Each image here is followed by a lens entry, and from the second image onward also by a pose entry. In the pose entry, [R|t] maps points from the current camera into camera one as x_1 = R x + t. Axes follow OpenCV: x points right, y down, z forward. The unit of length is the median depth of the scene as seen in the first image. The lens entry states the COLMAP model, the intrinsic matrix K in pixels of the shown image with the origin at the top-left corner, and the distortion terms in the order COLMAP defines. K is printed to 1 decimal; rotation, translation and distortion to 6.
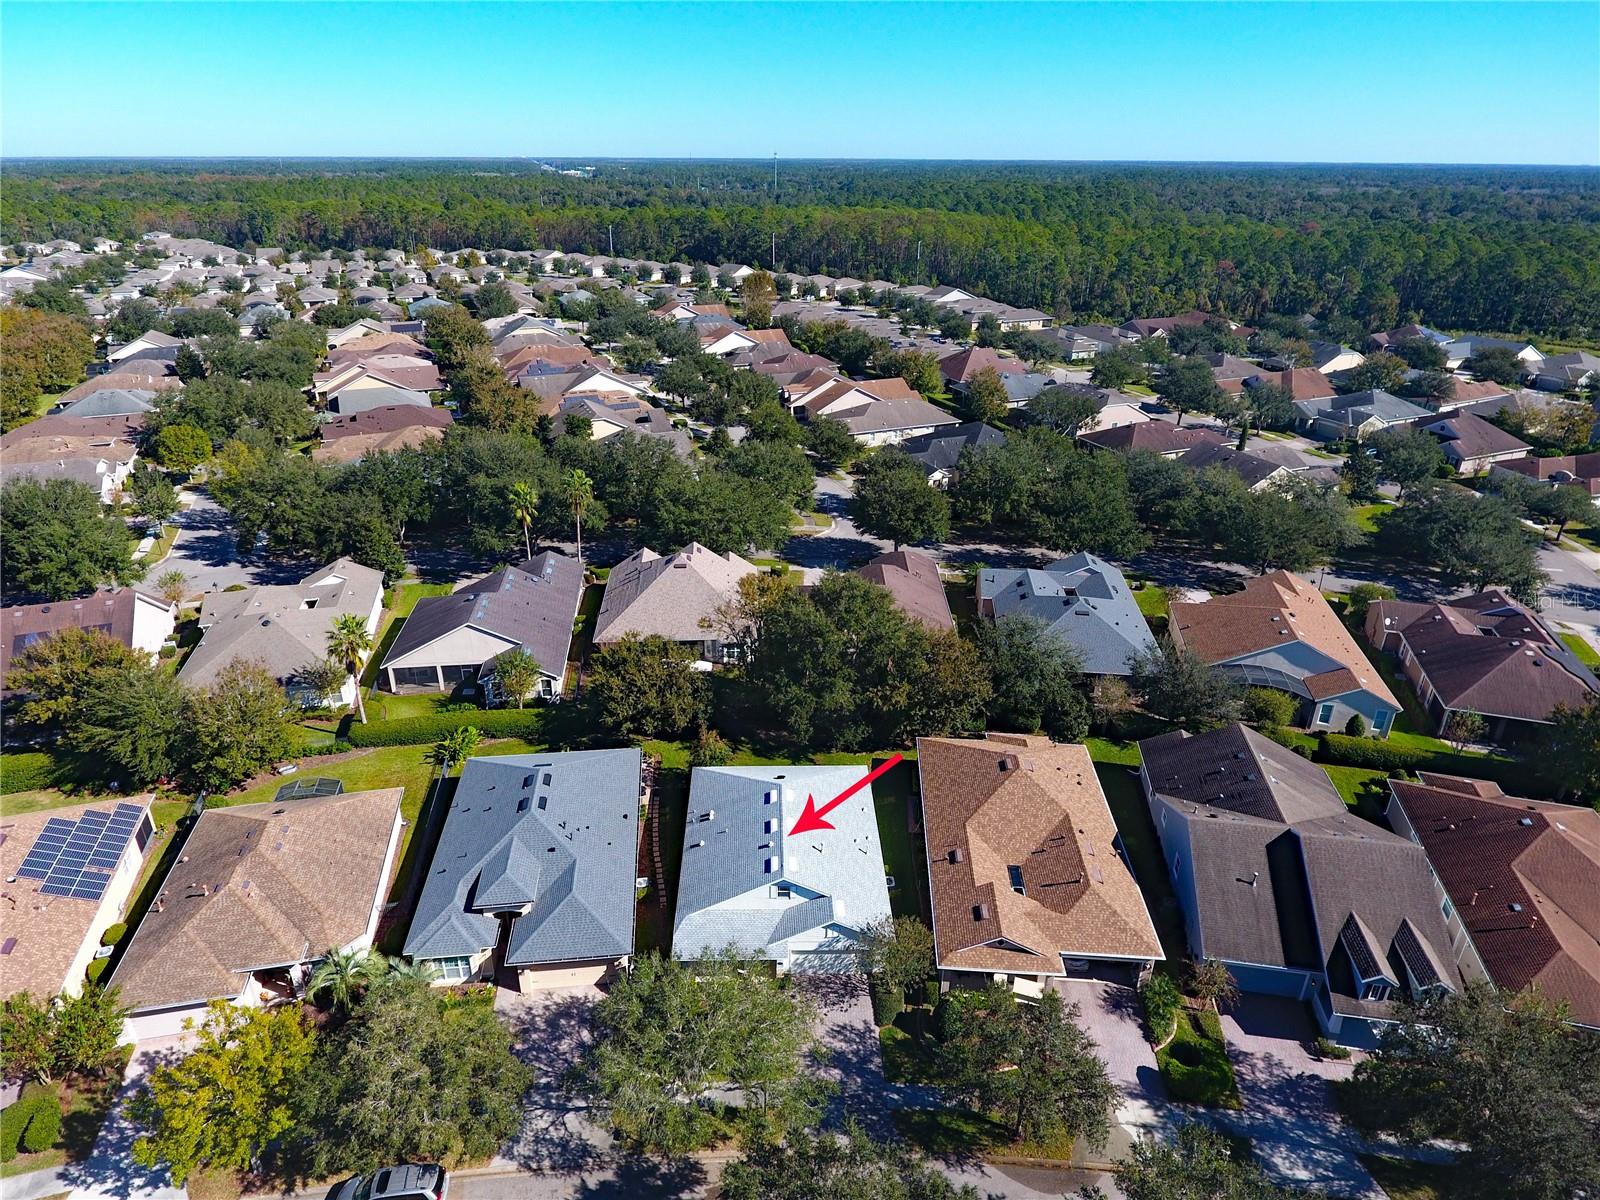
lens RADIAL K [[940.2, 0, 782.3], [0, 940.2, 568.1], [0, 0, 1]] dist [-0.009349, 0.000908]
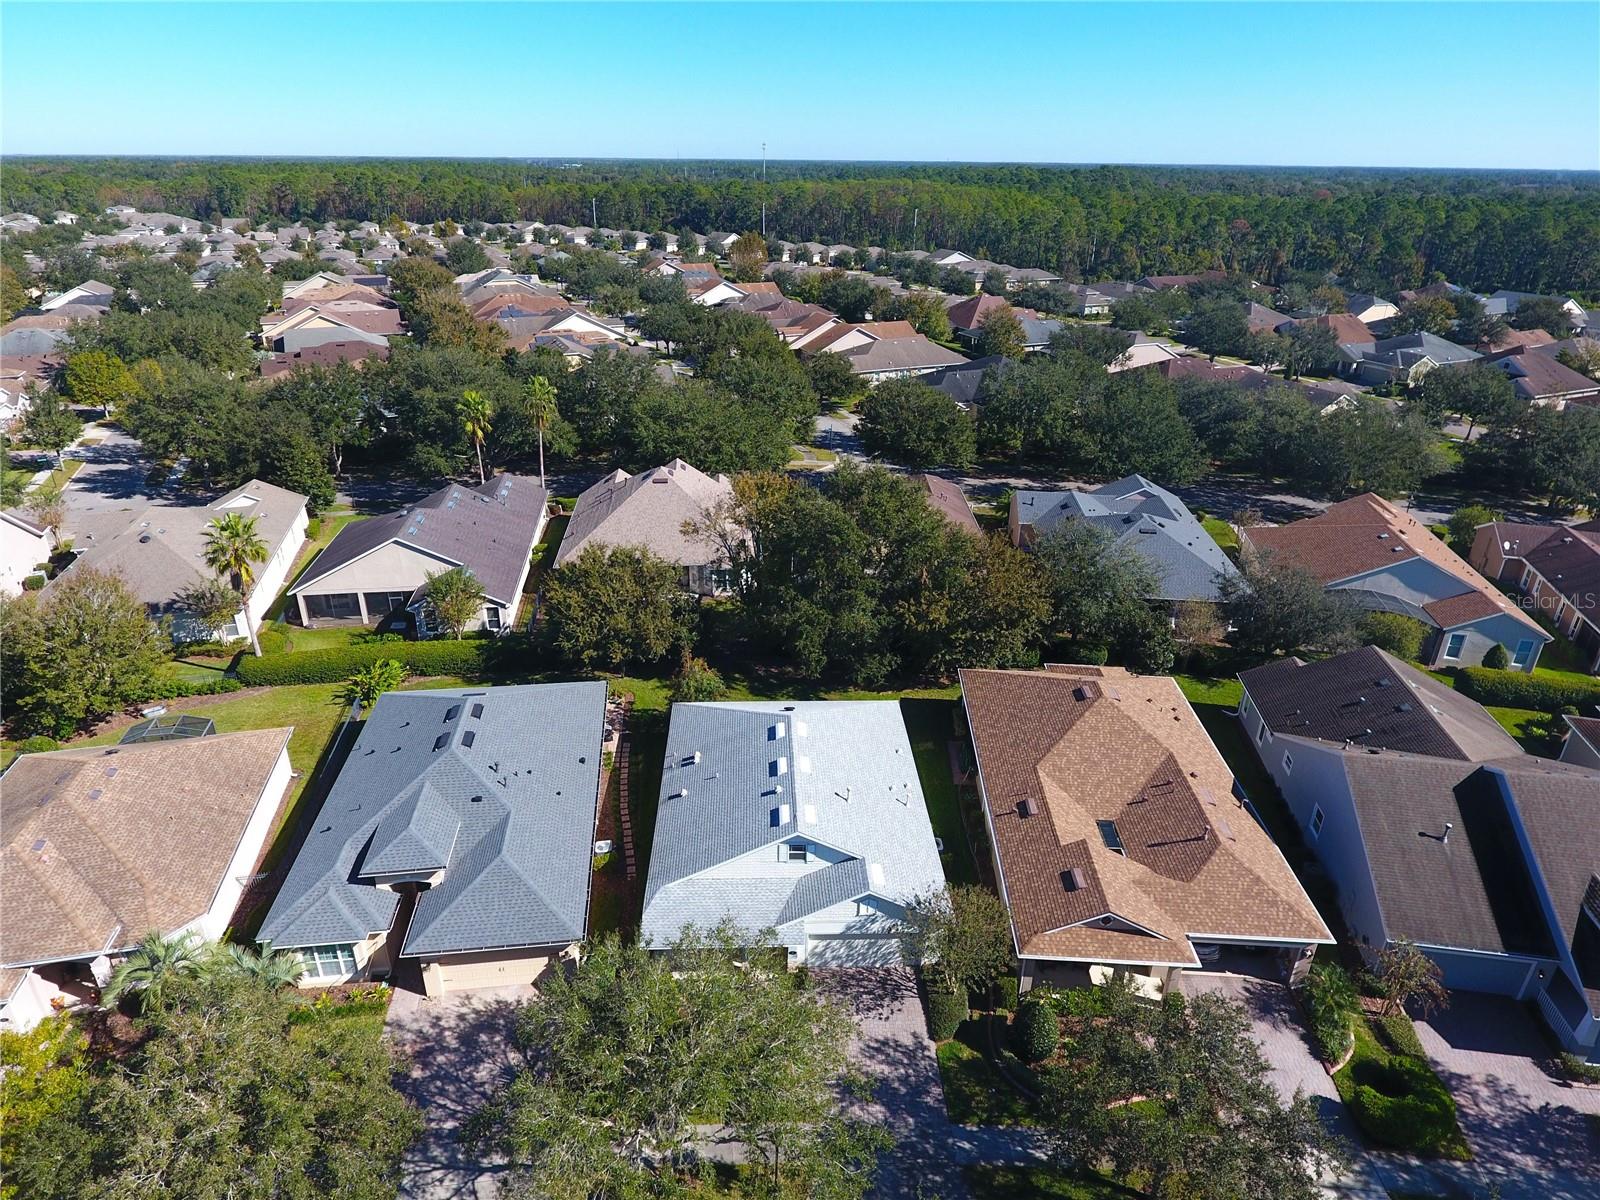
lens RADIAL K [[940.2, 0, 782.3], [0, 940.2, 568.1], [0, 0, 1]] dist [-0.009349, 0.000908]
pose [[0.999916, -0.000106, 0.012990, -0.012718], [0.000129, 0.999998, -0.001780, 0.085016], [-0.012990, 0.001781, 0.999914, 0.187120]]
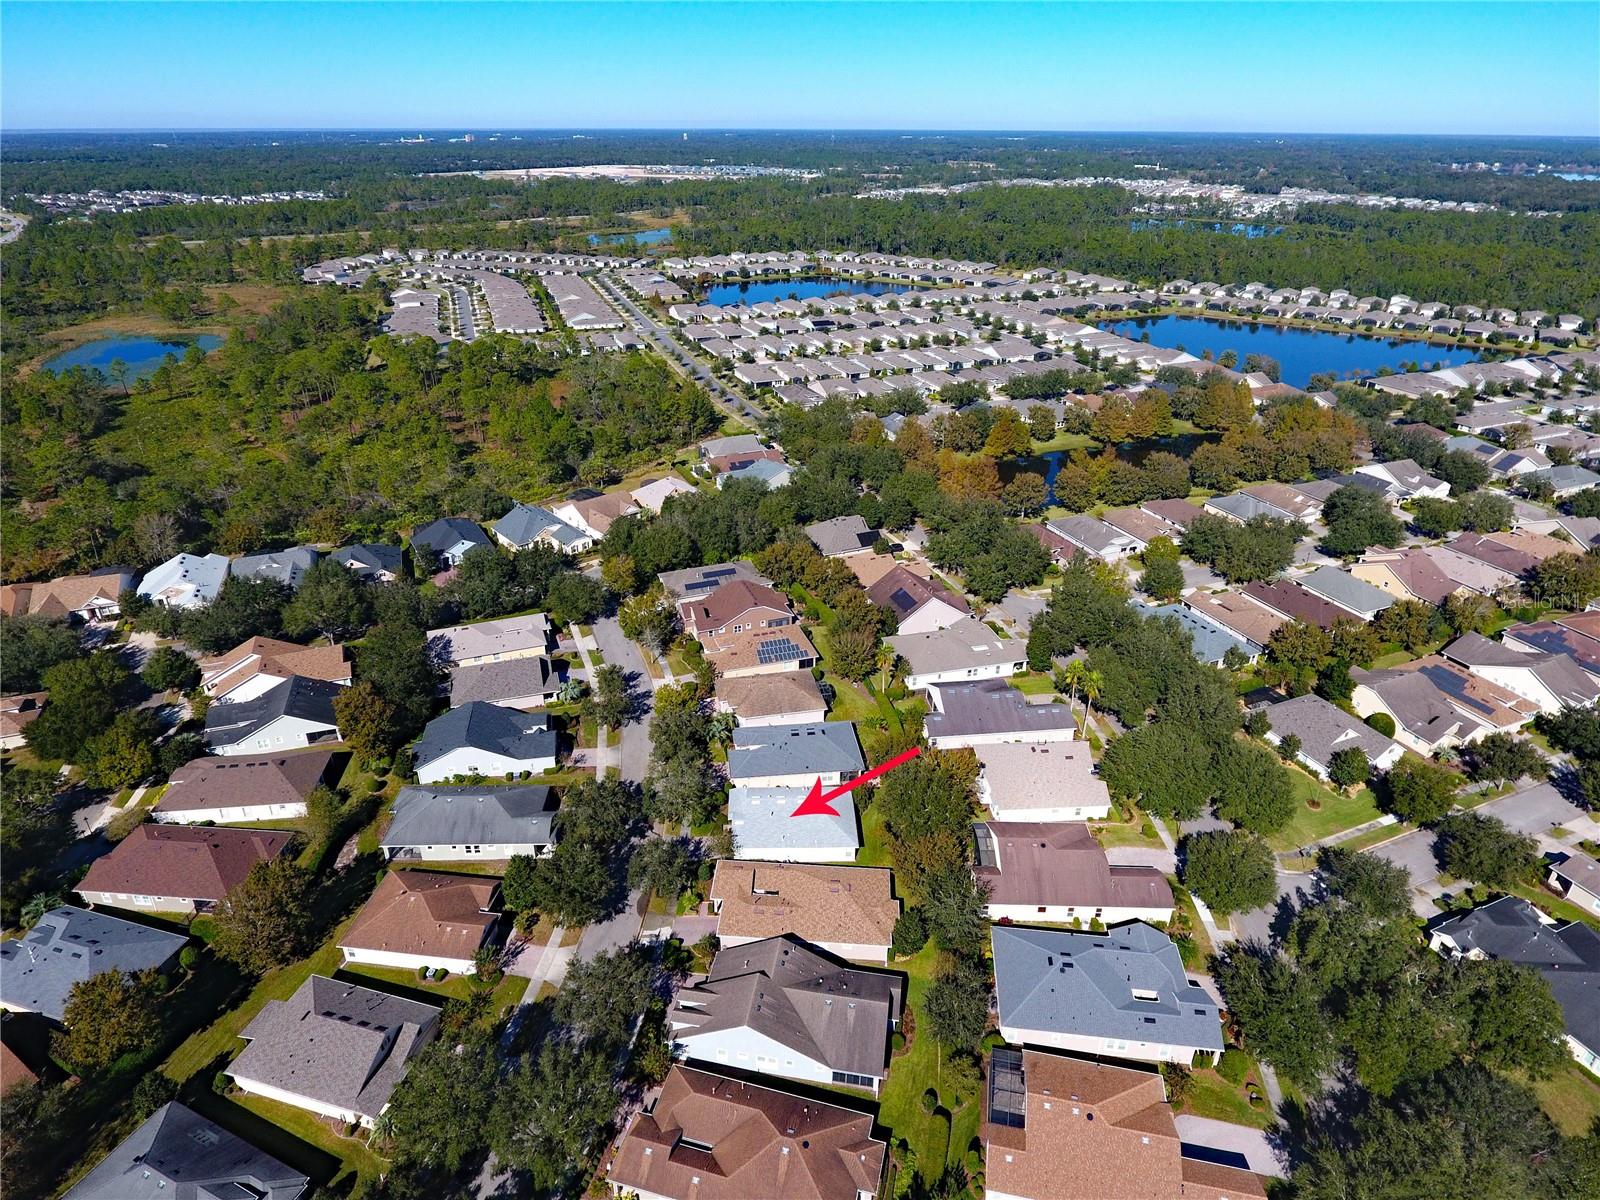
lens RADIAL K [[940.2, 0, 782.3], [0, 940.2, 568.1], [0, 0, 1]] dist [-0.009349, 0.000908]
pose [[-0.003072, 0.423527, -0.905878, 1.264289], [-0.405115, 0.827689, 0.388346, -0.741857], [0.914260, 0.368178, 0.169034, 0.296724]]
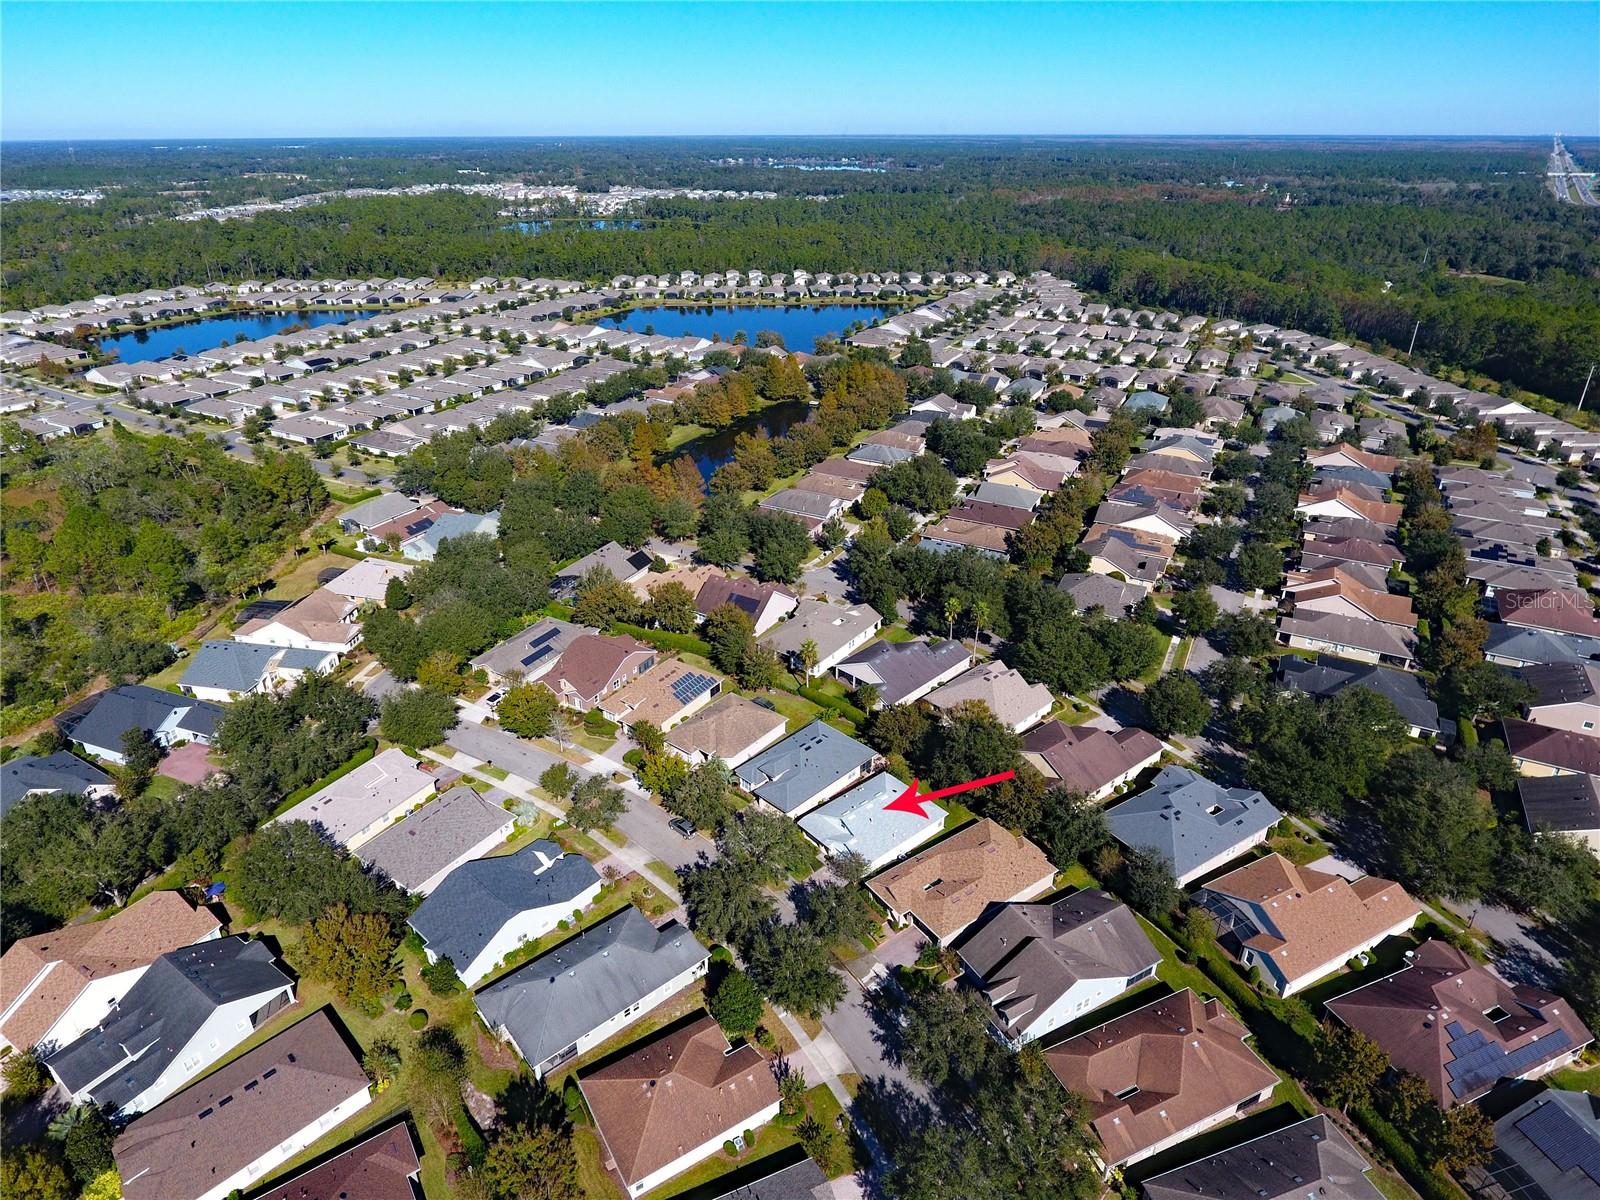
lens RADIAL K [[940.2, 0, 782.3], [0, 940.2, 568.1], [0, 0, 1]] dist [-0.009349, 0.000908]
pose [[0.625416, 0.324788, -0.709484, 0.911998], [-0.309462, 0.937933, 0.156574, -0.389794], [0.716301, 0.121634, 0.687108, -0.543142]]
